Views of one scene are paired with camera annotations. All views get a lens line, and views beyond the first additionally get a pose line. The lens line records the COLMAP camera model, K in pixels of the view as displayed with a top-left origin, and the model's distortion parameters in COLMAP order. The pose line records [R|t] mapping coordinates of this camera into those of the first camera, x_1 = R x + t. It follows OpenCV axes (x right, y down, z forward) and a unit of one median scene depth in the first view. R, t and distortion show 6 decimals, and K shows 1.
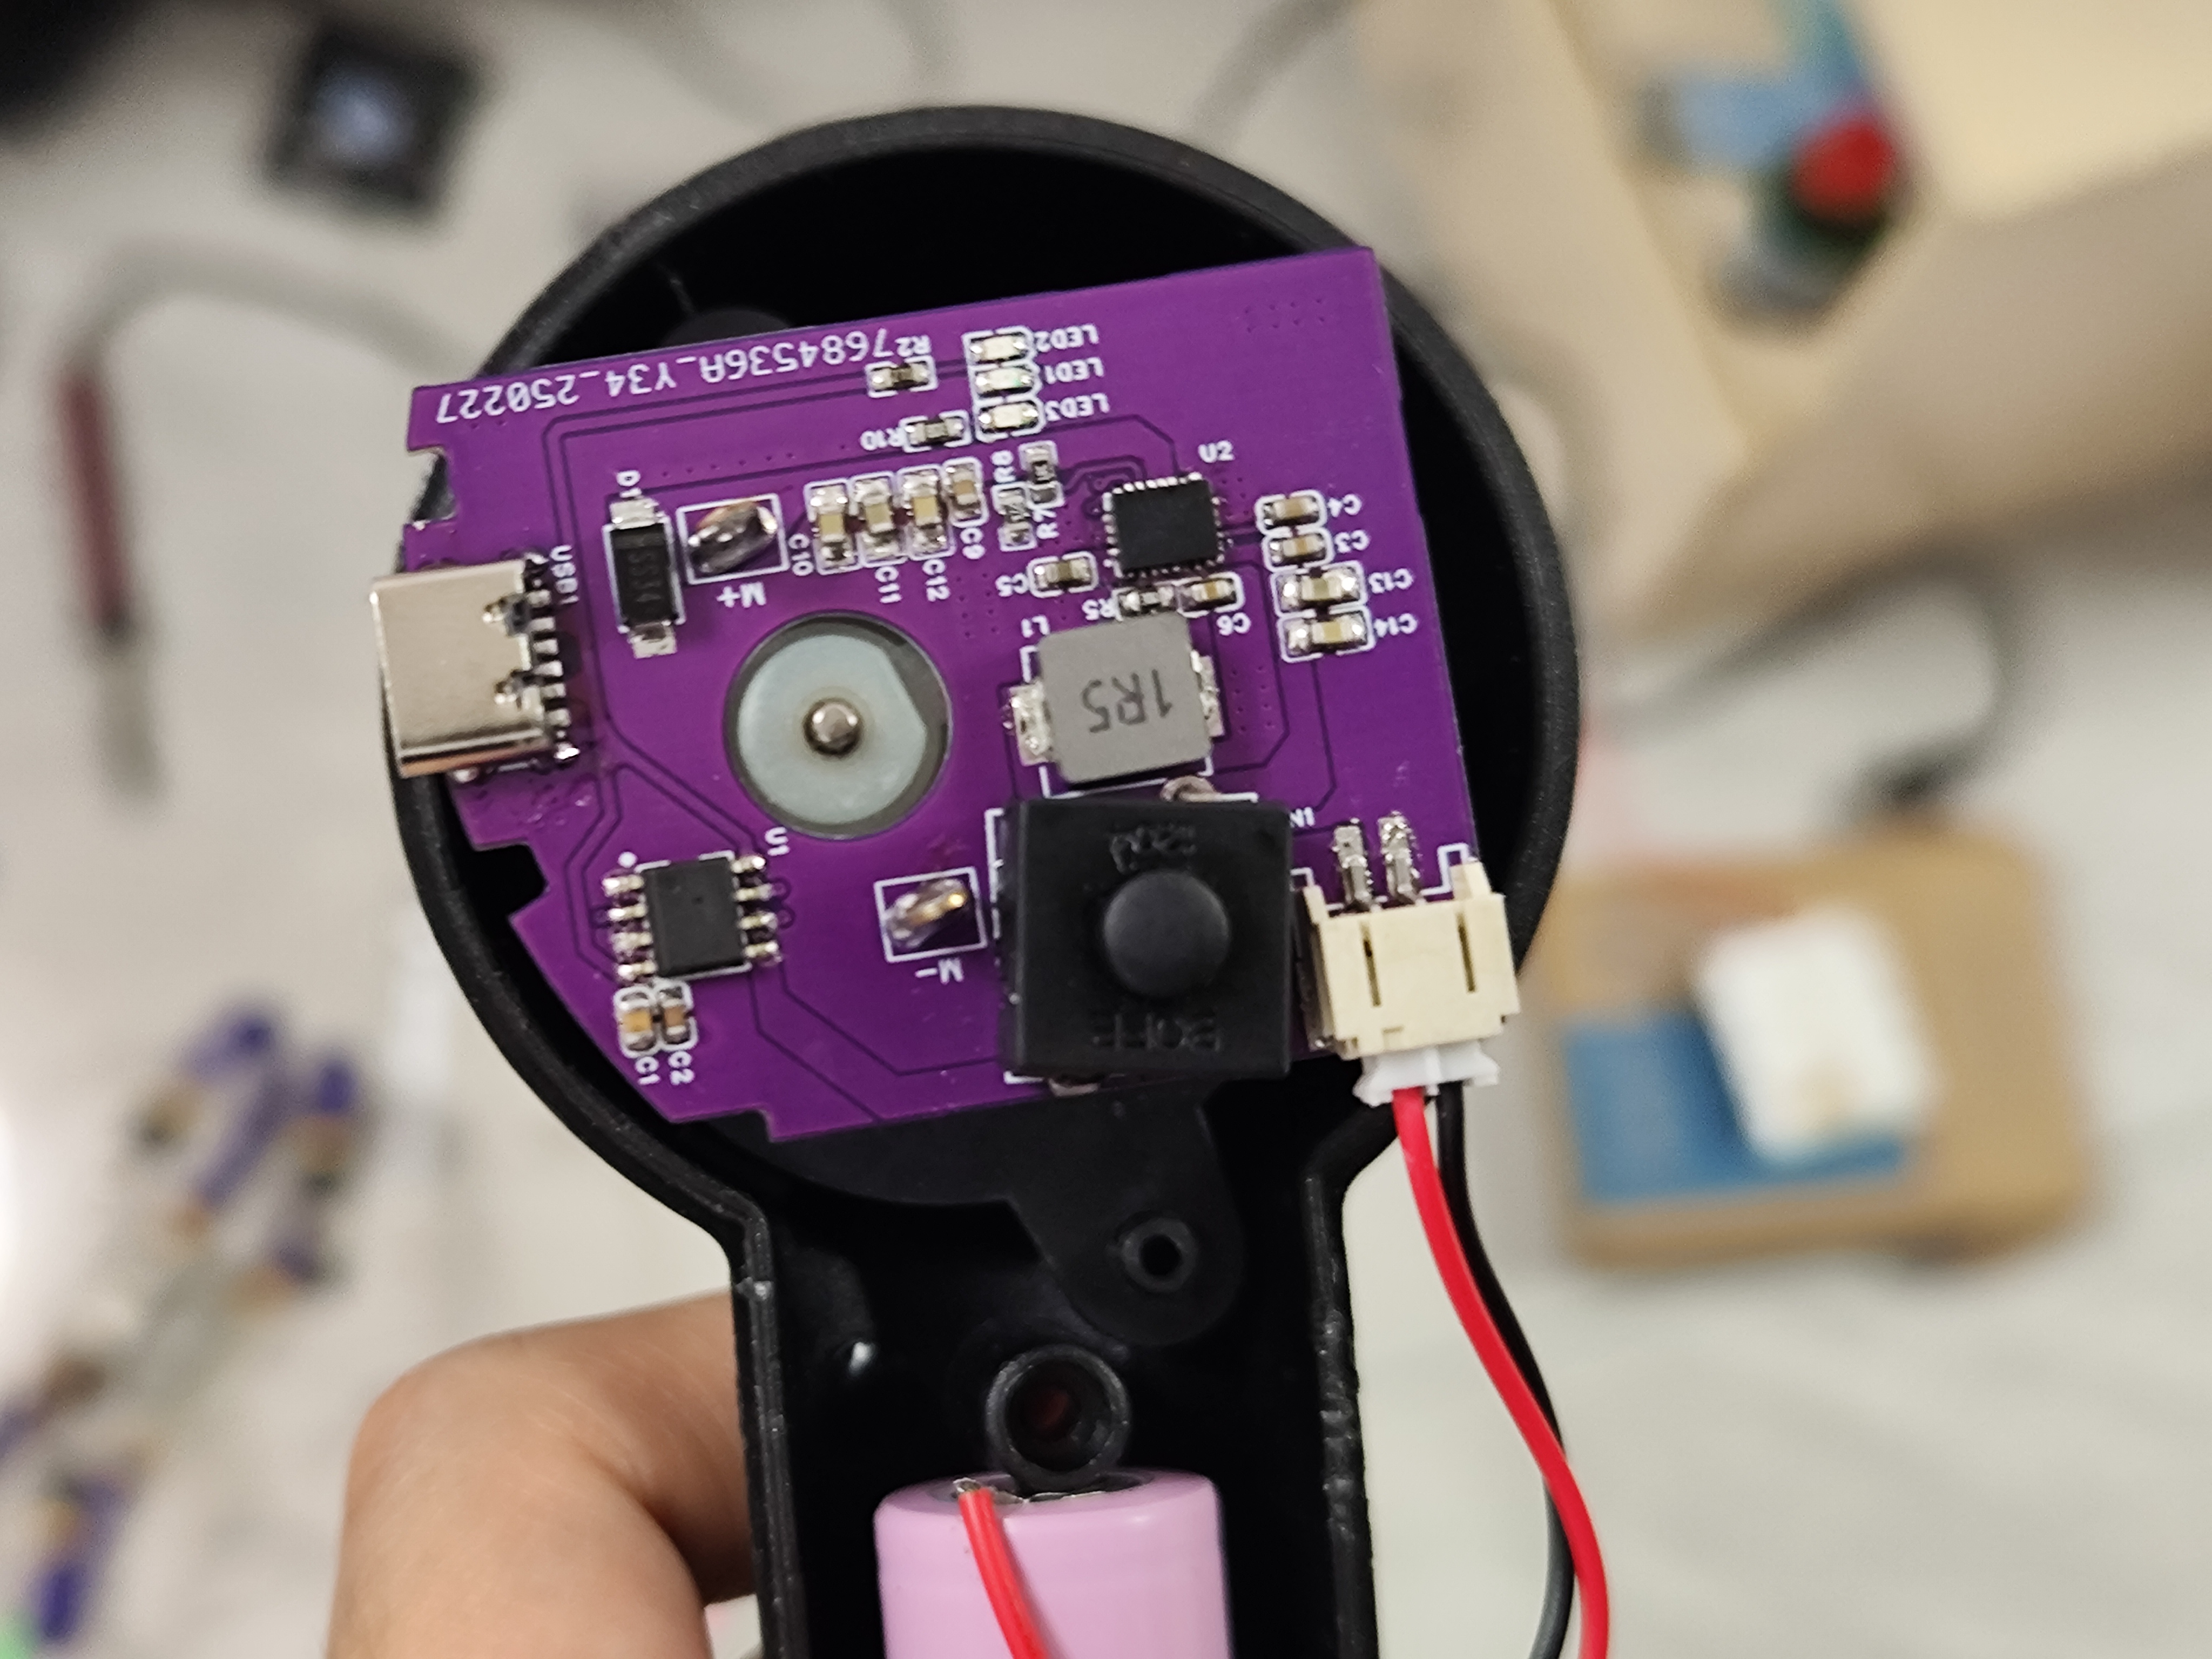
lens RADIAL K [[3233.4, 0, 1106.0], [0, 3233.4, 829.5], [0, 0, 1]] dist [0.030436, 0.043169]
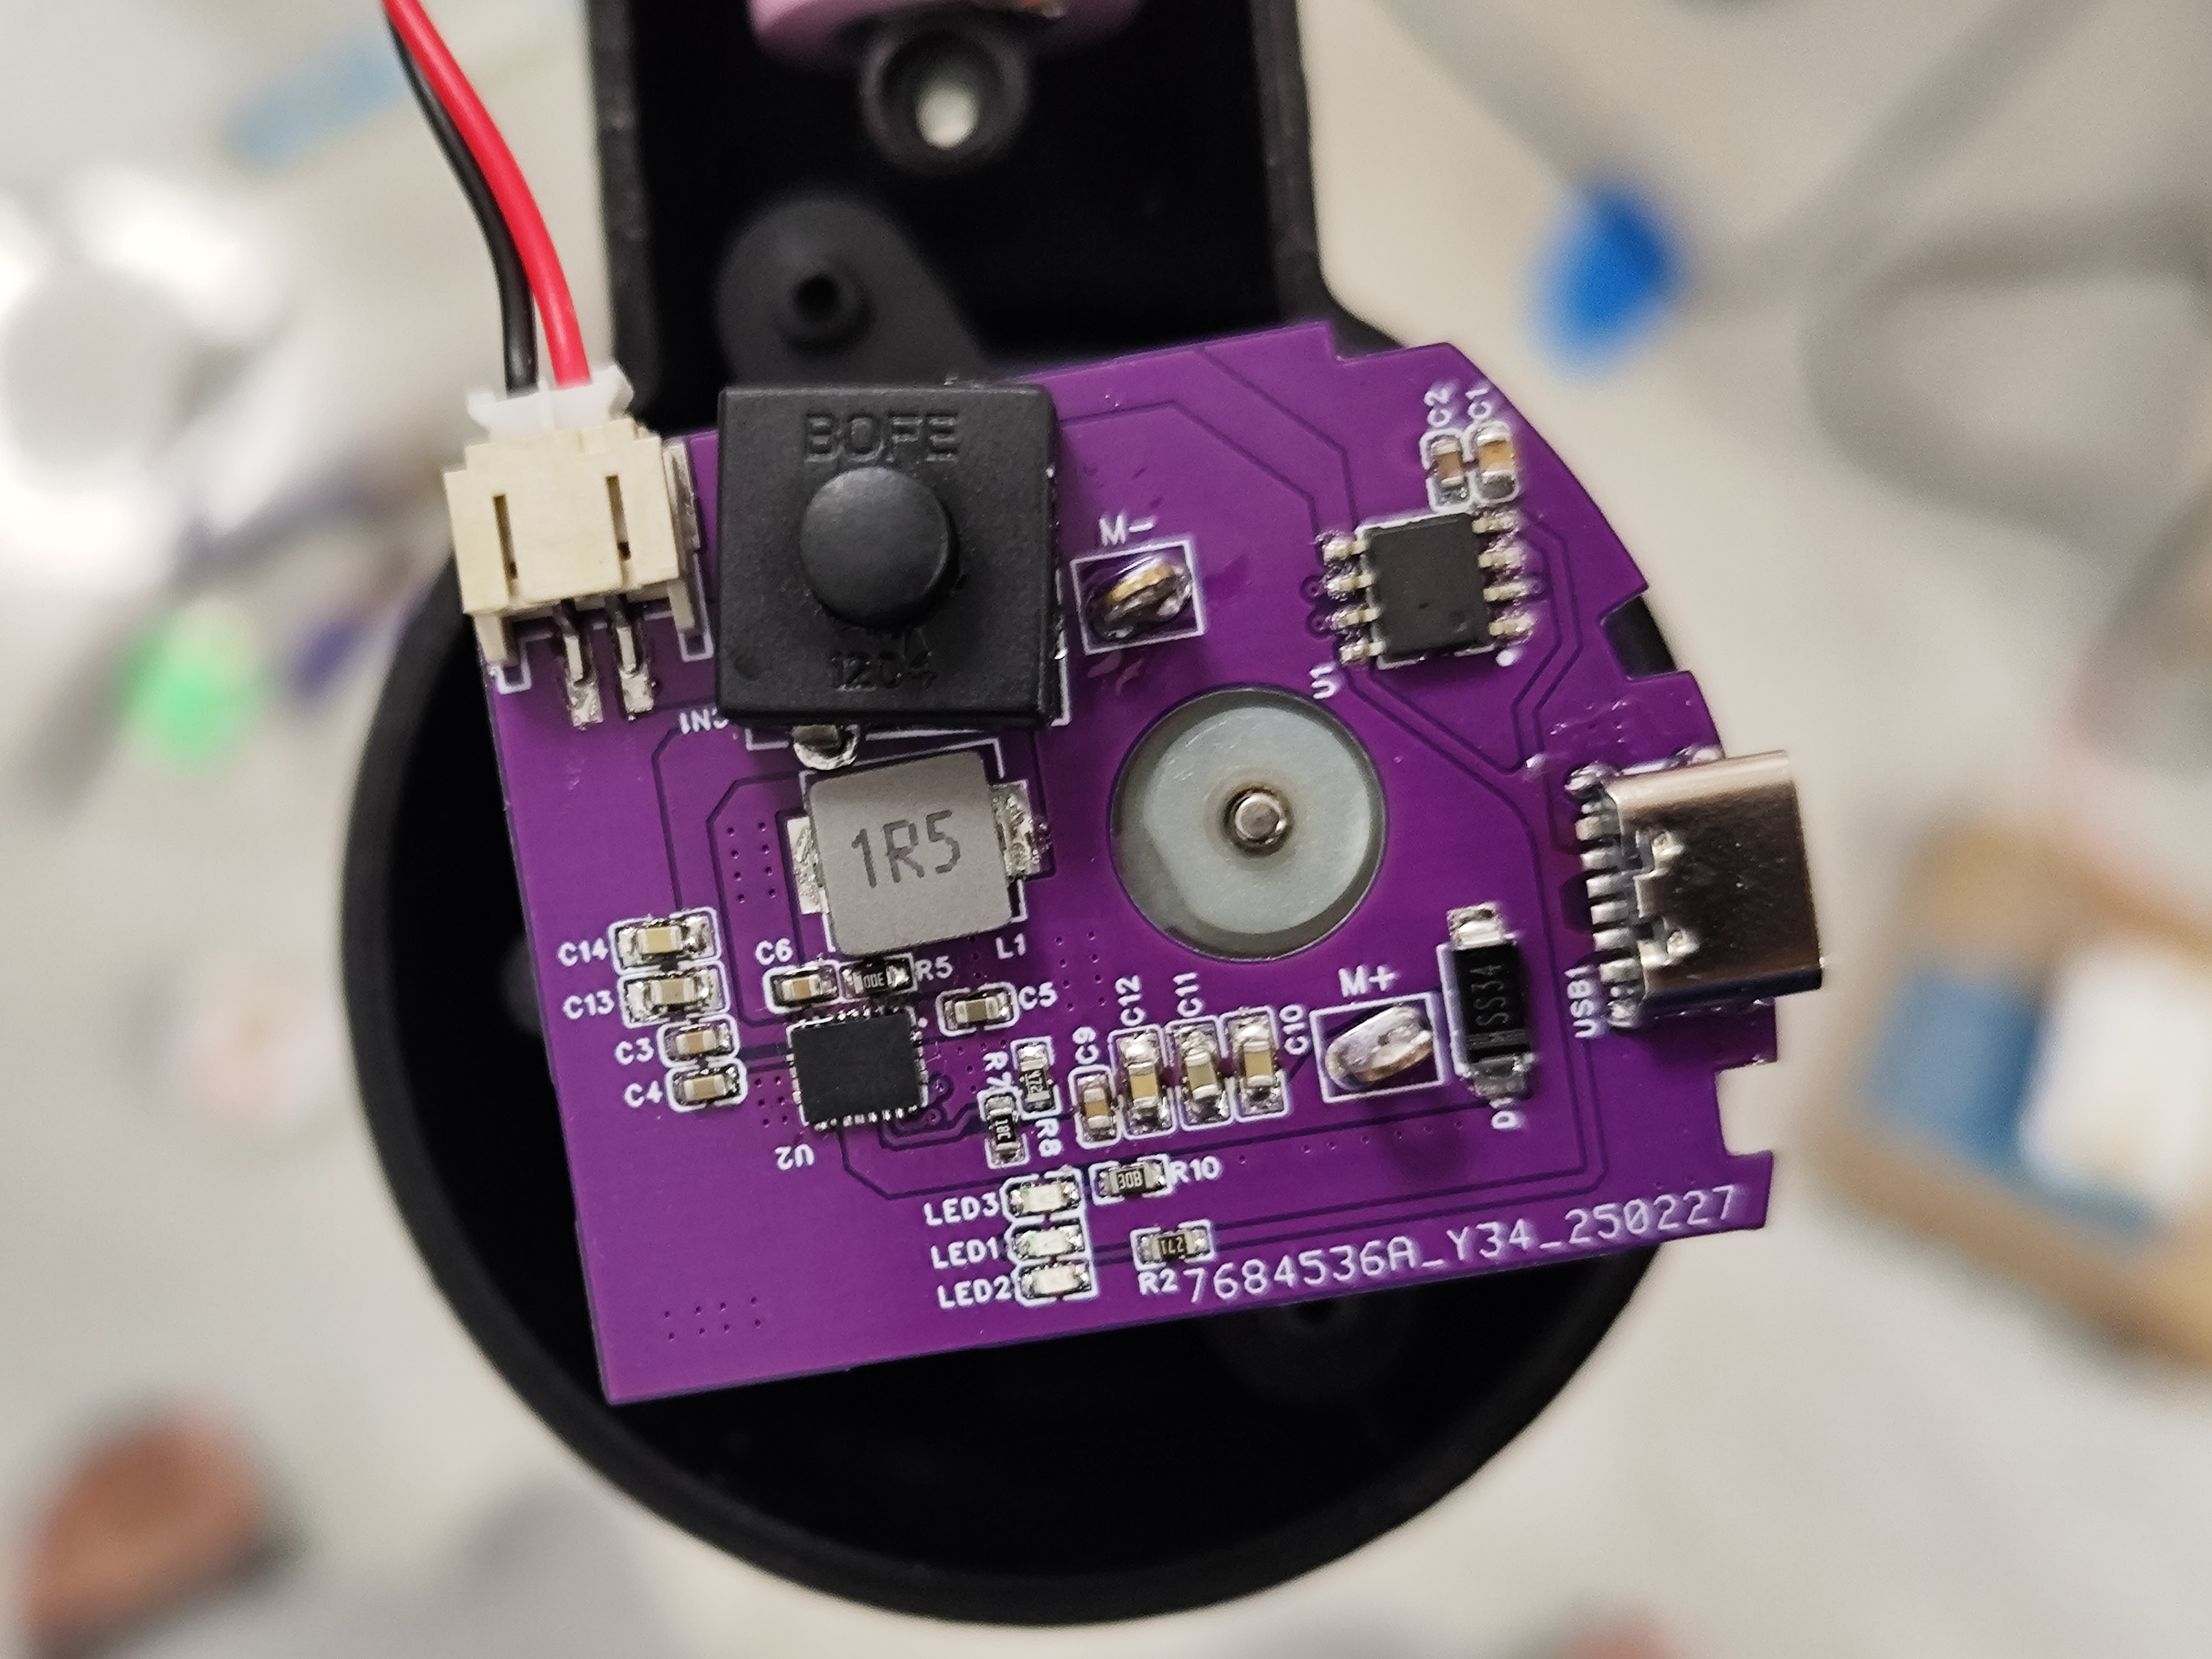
lens RADIAL K [[3249.1, 0, 1106.0], [0, 3249.1, 829.5], [0, 0, 1]] dist [-0.036874, 0.043641]
pose [[-0.998813, 0.001965, -0.048673, -0.005901], [-0.001152, -0.999859, -0.016725, -0.019577], [-0.048699, -0.016649, 0.998675, 0.171030]]
